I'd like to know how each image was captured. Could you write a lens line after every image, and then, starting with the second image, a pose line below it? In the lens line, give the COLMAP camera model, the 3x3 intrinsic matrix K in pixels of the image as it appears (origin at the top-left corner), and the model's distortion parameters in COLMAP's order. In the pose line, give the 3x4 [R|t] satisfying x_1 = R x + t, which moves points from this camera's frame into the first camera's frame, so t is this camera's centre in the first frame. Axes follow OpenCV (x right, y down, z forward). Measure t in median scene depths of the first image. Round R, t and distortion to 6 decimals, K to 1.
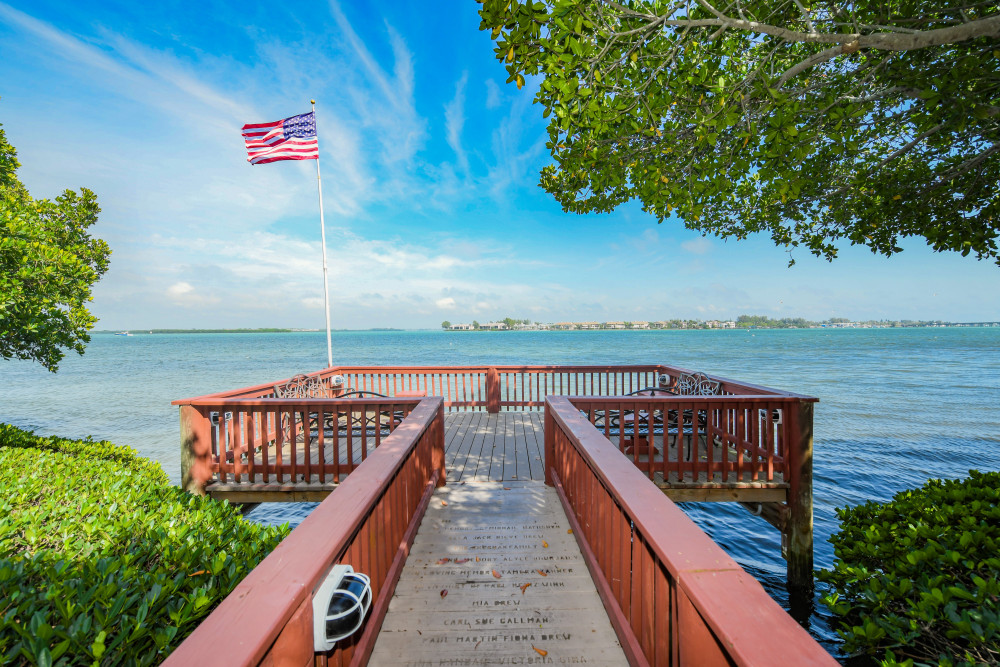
lens RADIAL K [[469.5, 0, 500.0], [0, 469.5, 333.5], [0, 0, 1]] dist [-0.000039, -0.000108]
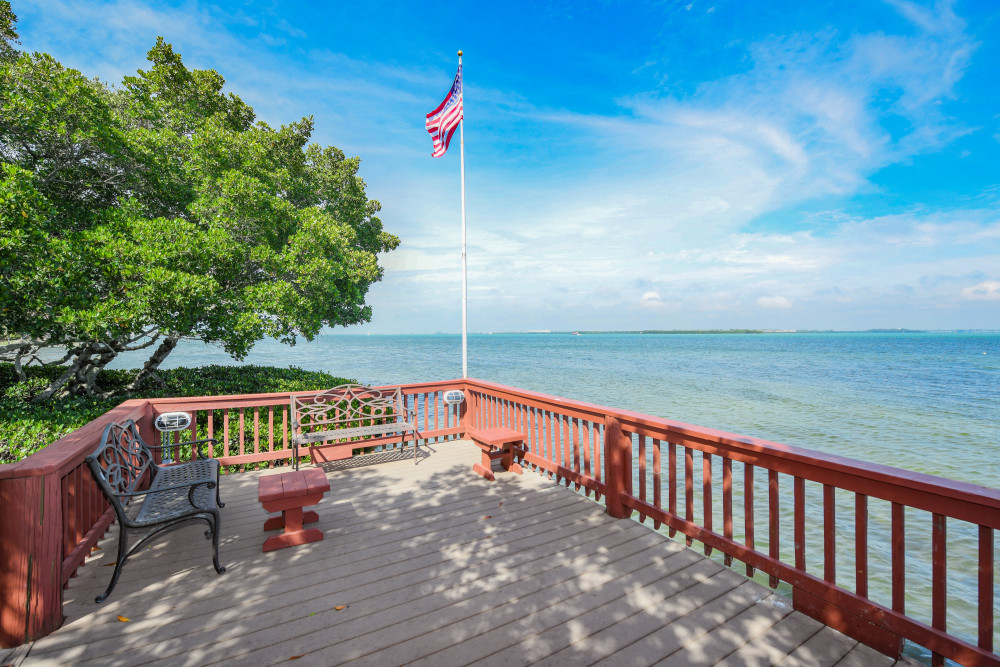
lens RADIAL K [[430.3, 0, 500.0], [0, 430.3, 333.5], [0, 0, 1]] dist [-0.001267, -0.000992]
pose [[0.489319, 0.007568, -0.872072, 0.047644], [-0.007413, 0.999962, 0.004518, -0.002594], [0.872073, 0.004254, 0.489356, 0.106038]]
